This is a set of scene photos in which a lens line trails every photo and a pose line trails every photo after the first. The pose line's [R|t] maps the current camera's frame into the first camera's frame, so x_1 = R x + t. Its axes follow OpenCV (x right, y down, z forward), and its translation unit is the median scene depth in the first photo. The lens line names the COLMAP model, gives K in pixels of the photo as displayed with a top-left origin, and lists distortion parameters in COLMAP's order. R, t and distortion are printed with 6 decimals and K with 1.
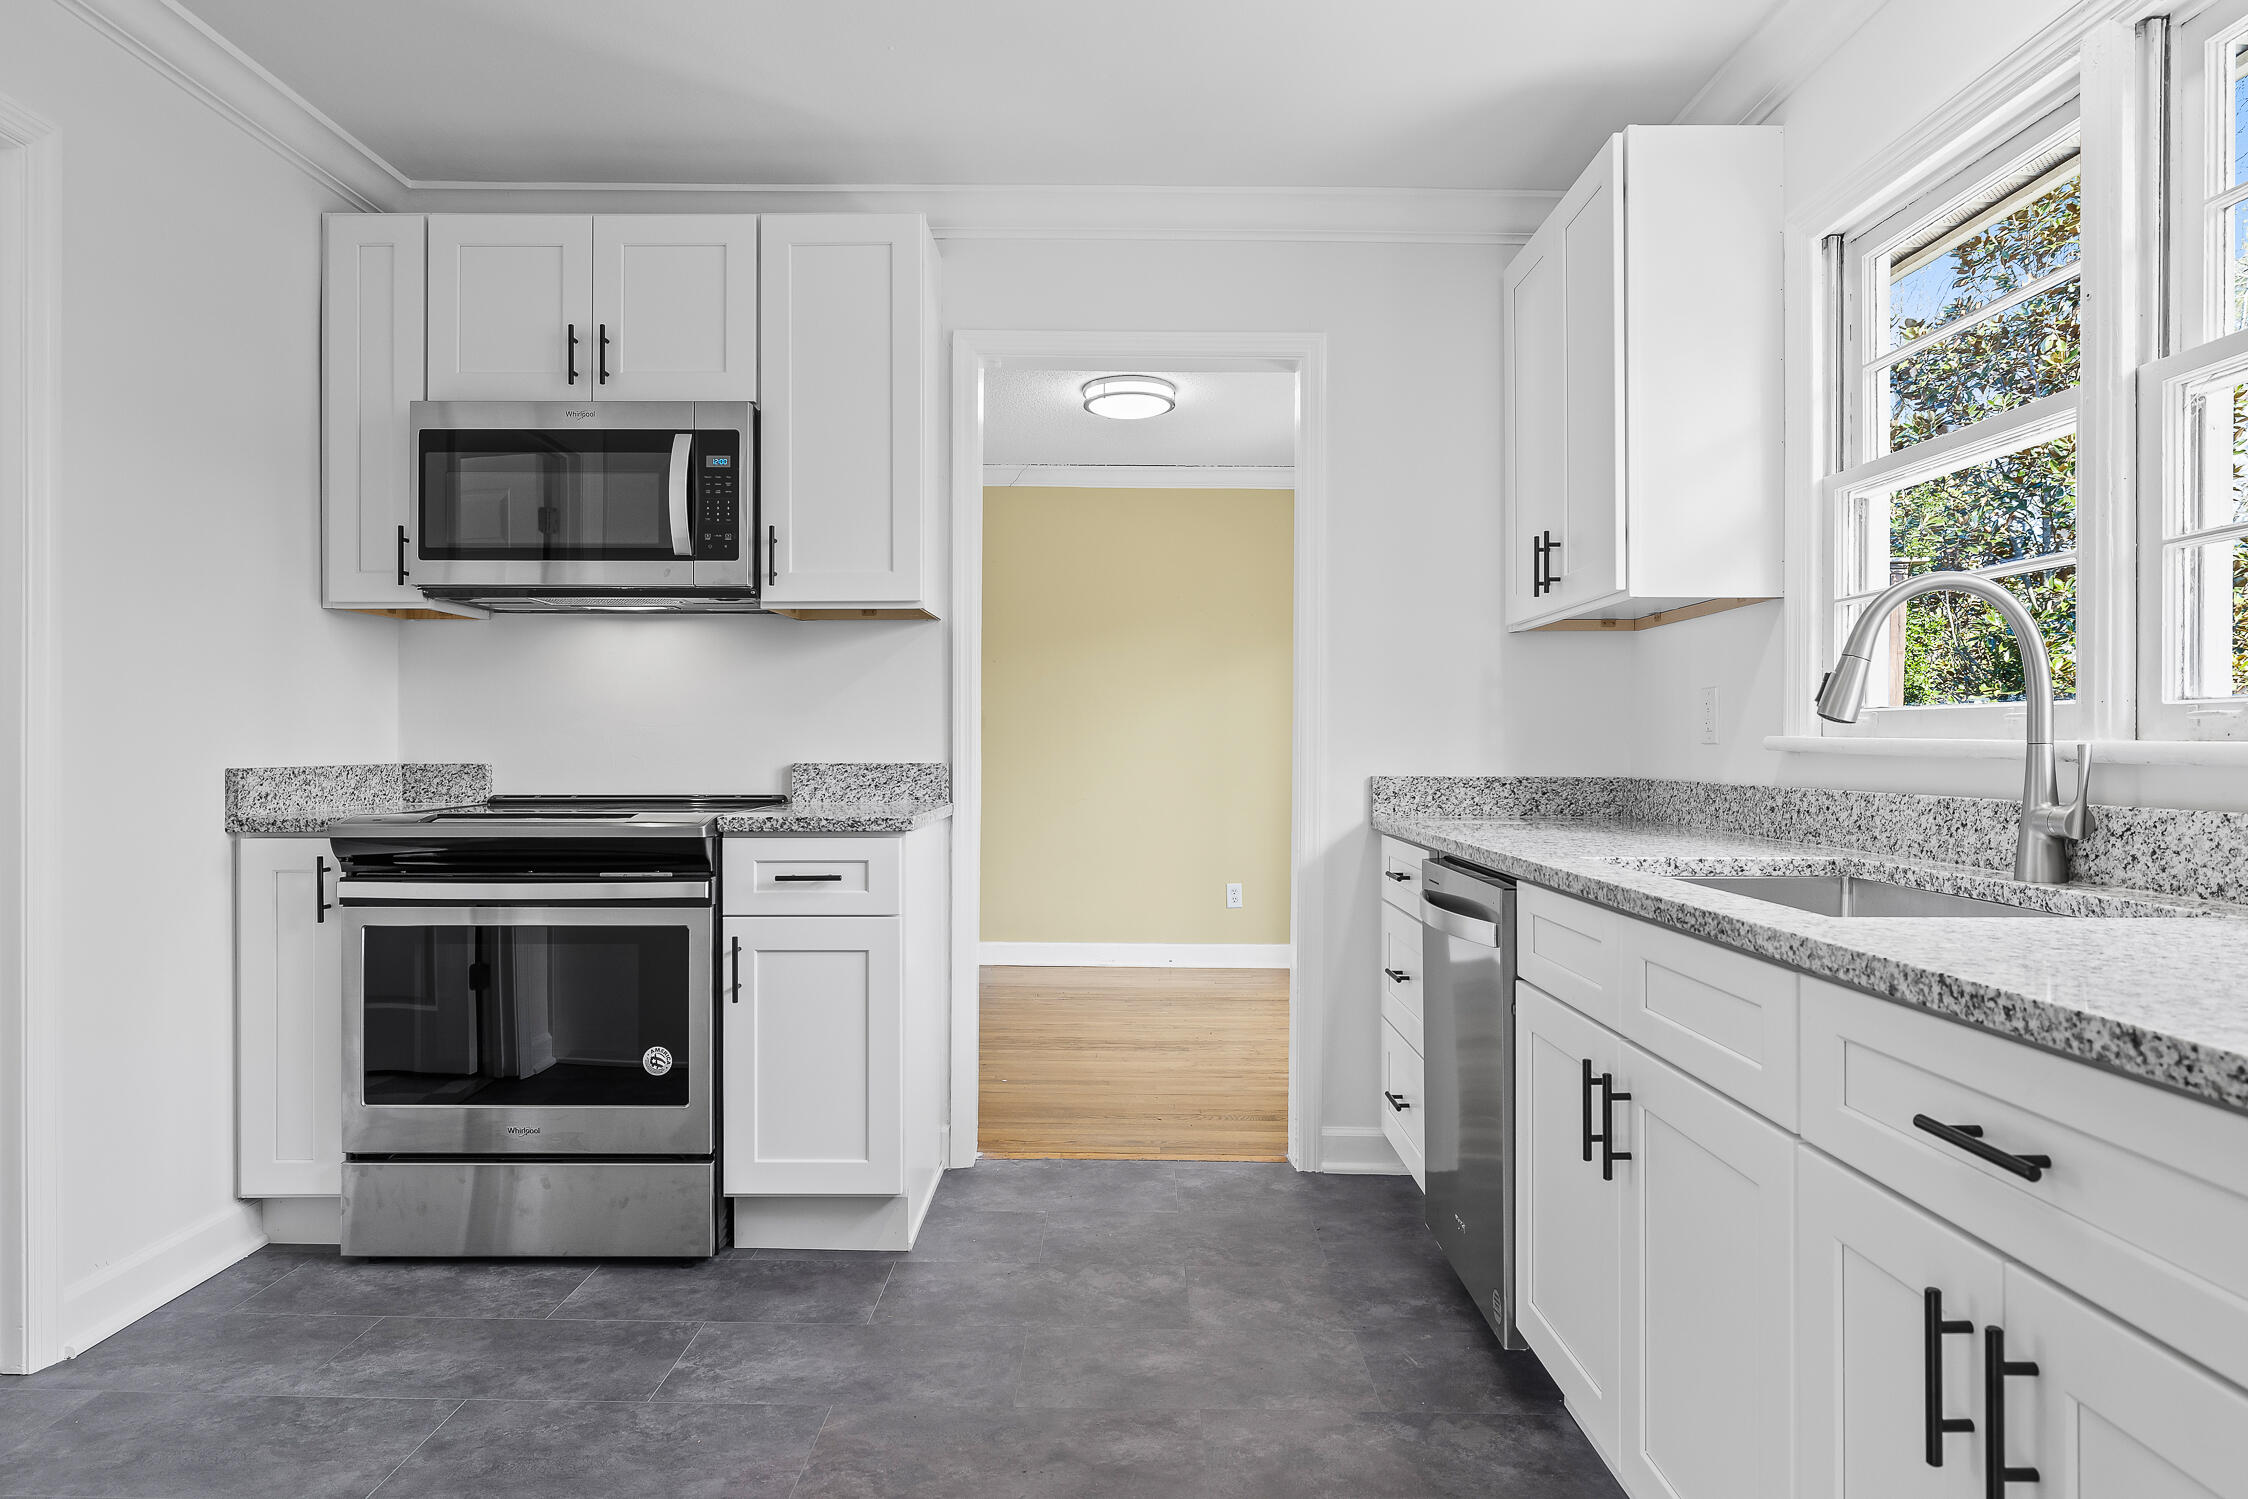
lens RADIAL K [[1352.1, 0, 1105.2], [0, 1352.1, 739.6], [0, 0, 1]] dist [0.008795, -0.000296]
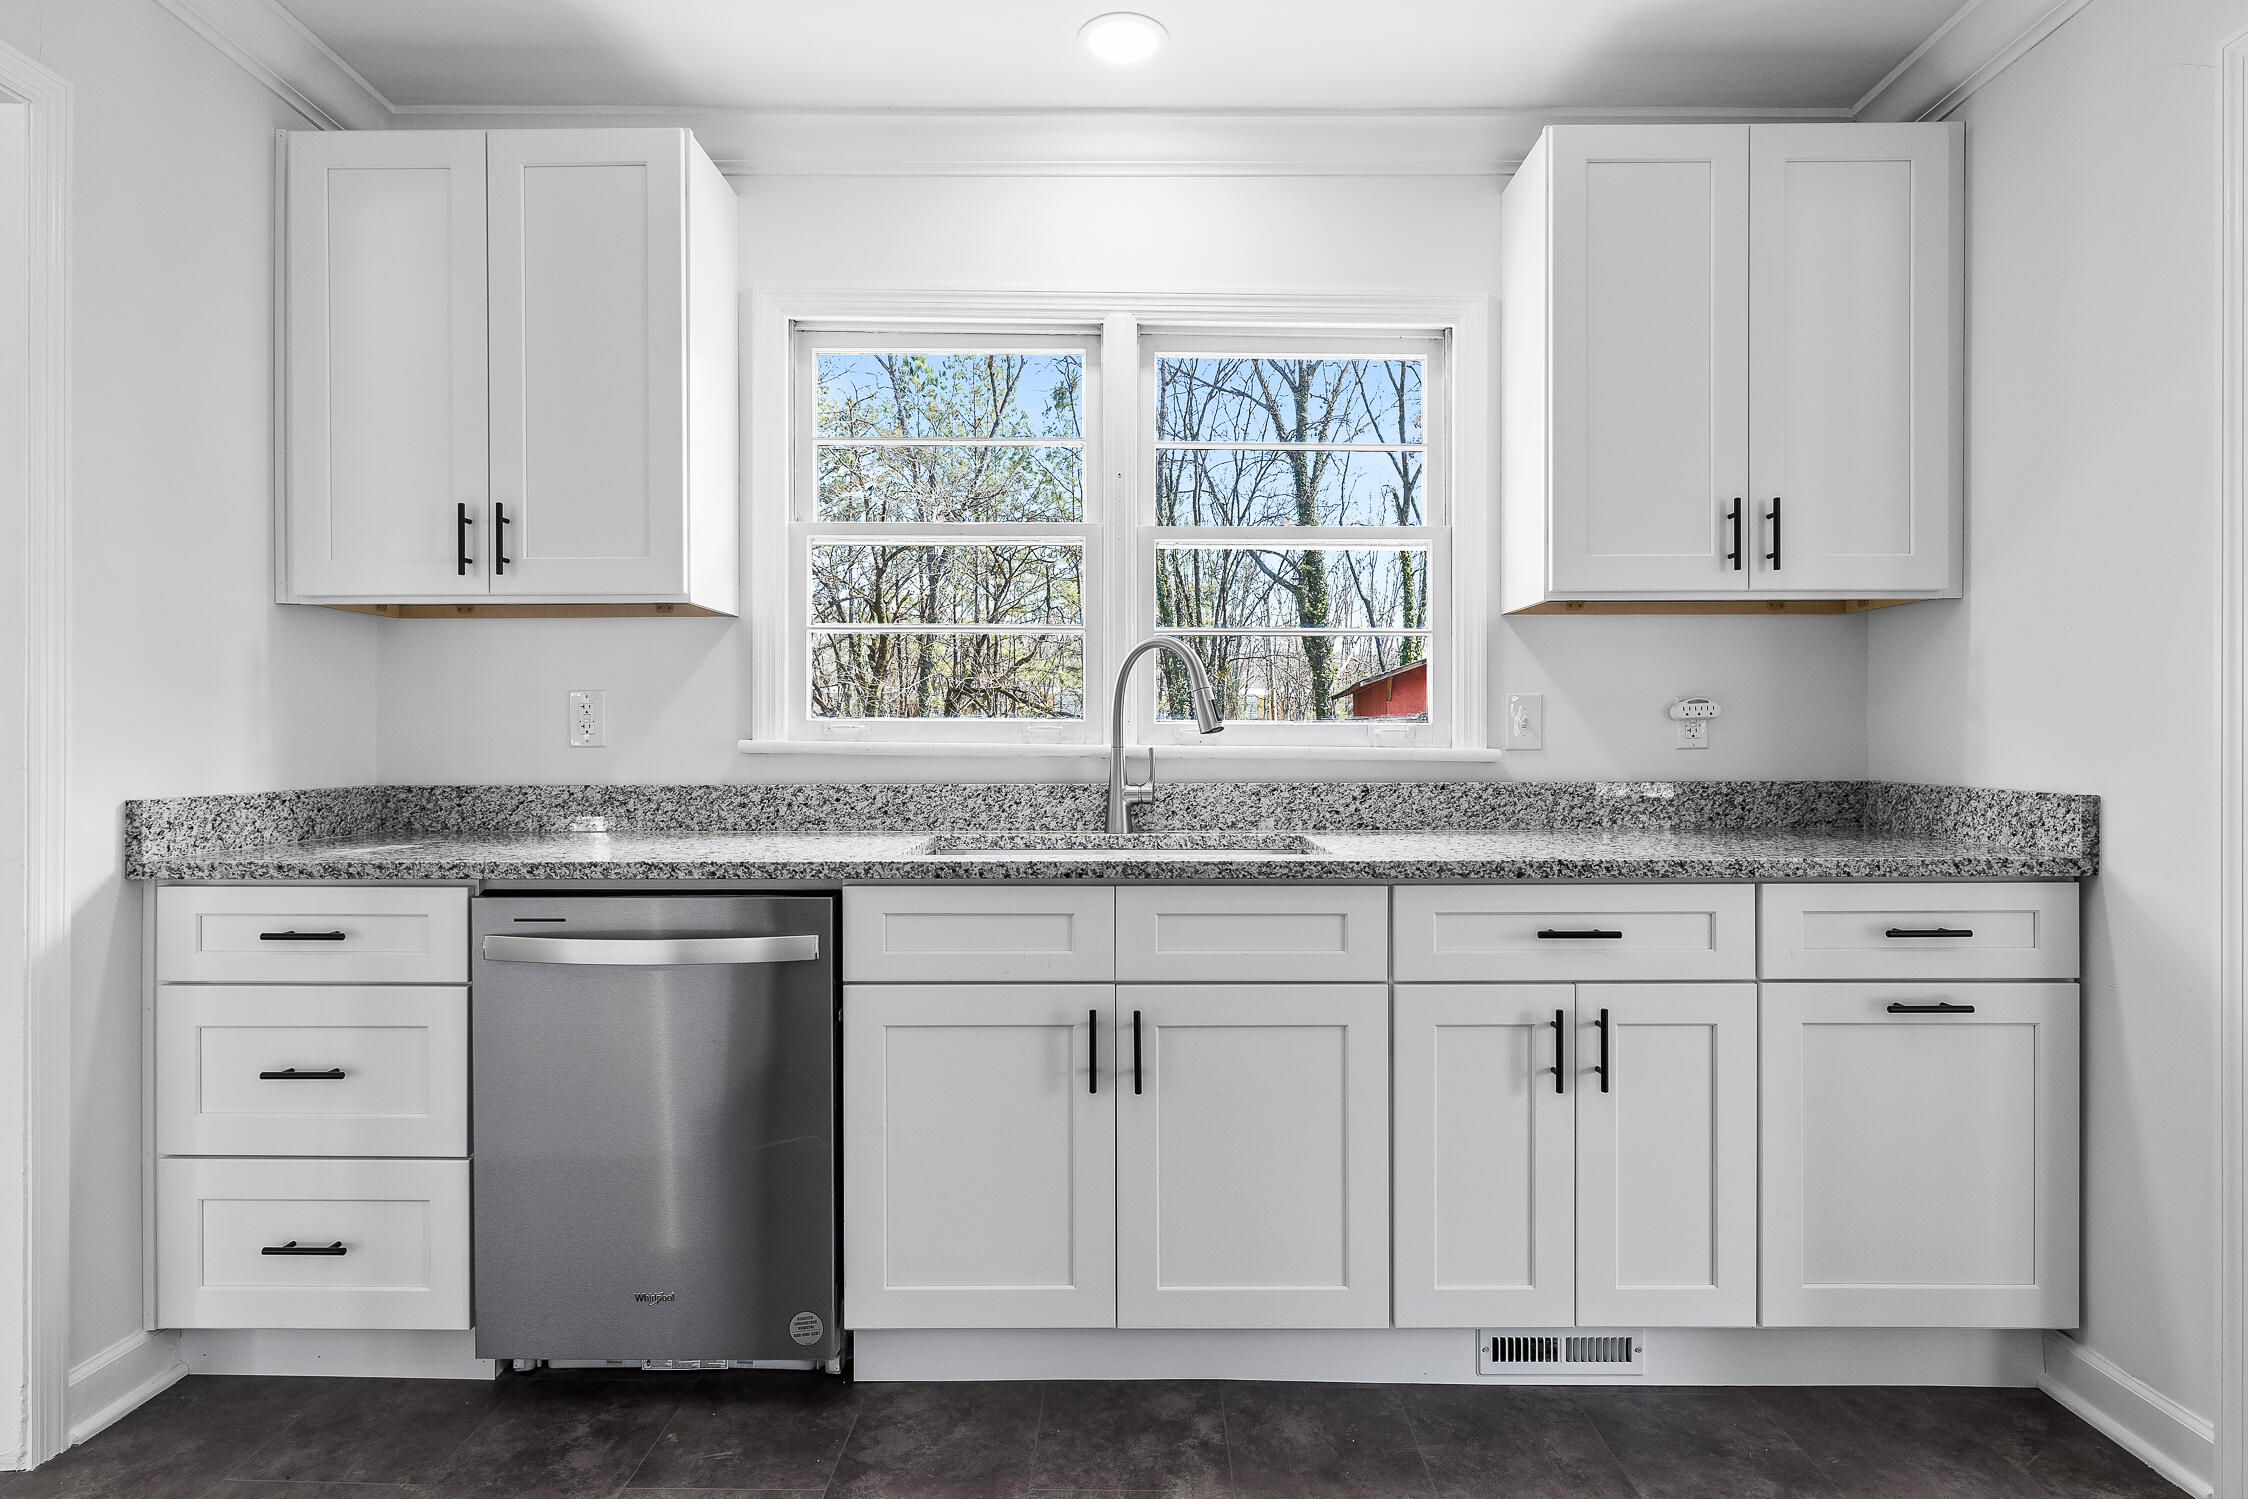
lens RADIAL K [[1250.0, 0, 1134.8], [0, 1250.0, 731.4], [0, 0, 1]] dist [-0.004671, 0.004711]
pose [[-0.000646, 0.002152, 0.999997, -0.497089], [-0.002850, 0.999994, -0.002154, -0.007620], [-0.999996, -0.002851, -0.000639, 0.626478]]
